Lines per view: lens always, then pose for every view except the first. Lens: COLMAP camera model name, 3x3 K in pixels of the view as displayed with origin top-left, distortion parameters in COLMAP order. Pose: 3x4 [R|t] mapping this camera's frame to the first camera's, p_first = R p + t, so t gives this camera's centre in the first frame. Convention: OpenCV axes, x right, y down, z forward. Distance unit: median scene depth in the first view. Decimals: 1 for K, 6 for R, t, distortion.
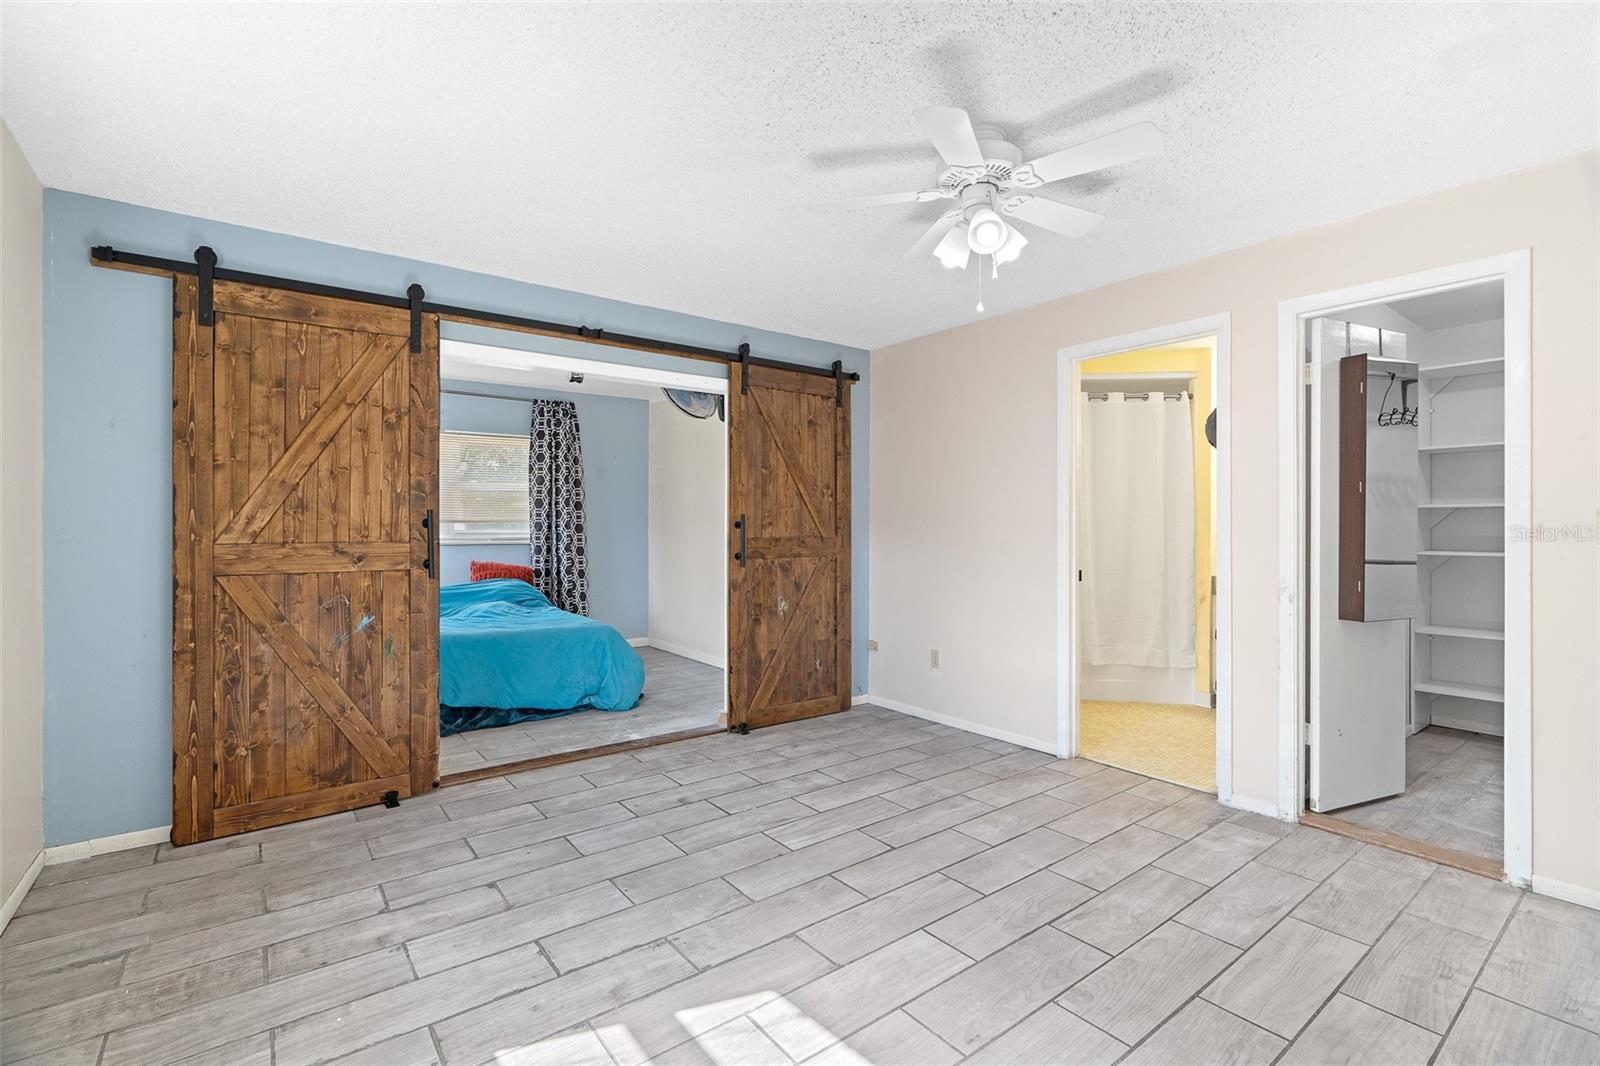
lens RADIAL K [[764.6, 0, 755.2], [0, 764.6, 530.8], [0, 0, 1]] dist [-0.015897, 0.006998]
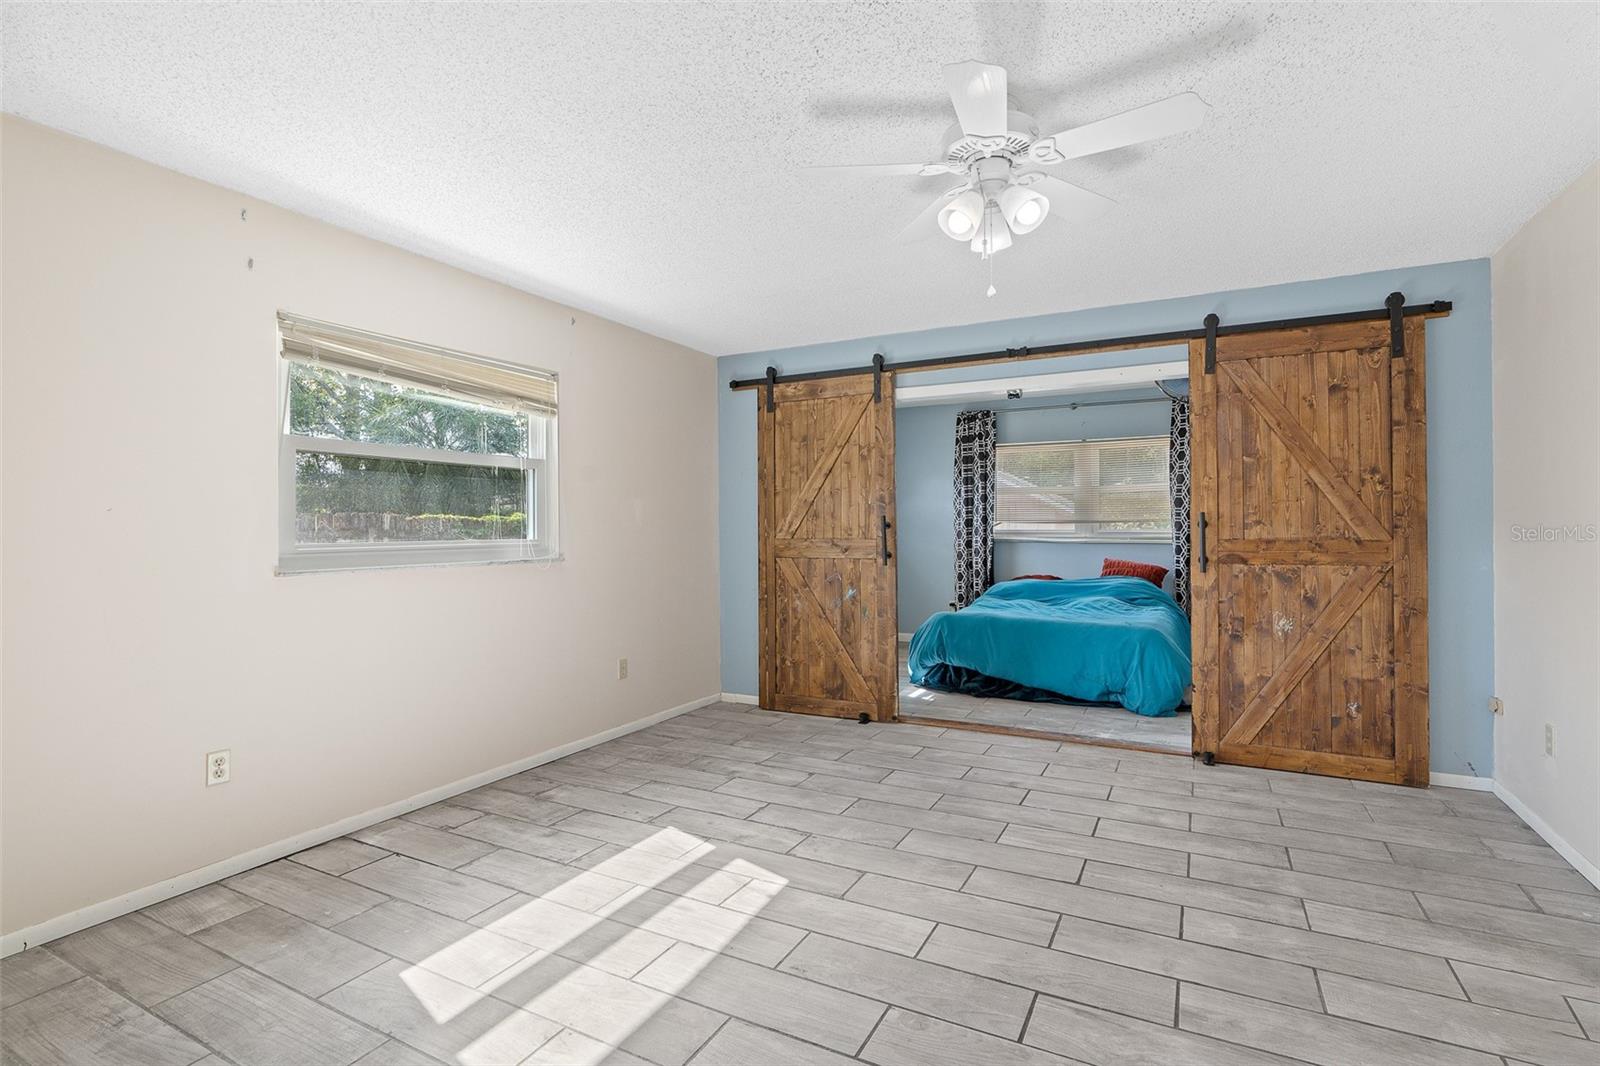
lens RADIAL K [[752.9, 0, 800.0], [0, 752.9, 533.0], [0, 0, 1]] dist [-0.008833, 0.001176]
pose [[0.423387, 0.003095, -0.905944, 0.740684], [0.000774, 0.999993, 0.003779, -0.001593], [0.905949, -0.002301, 0.423381, 0.288449]]
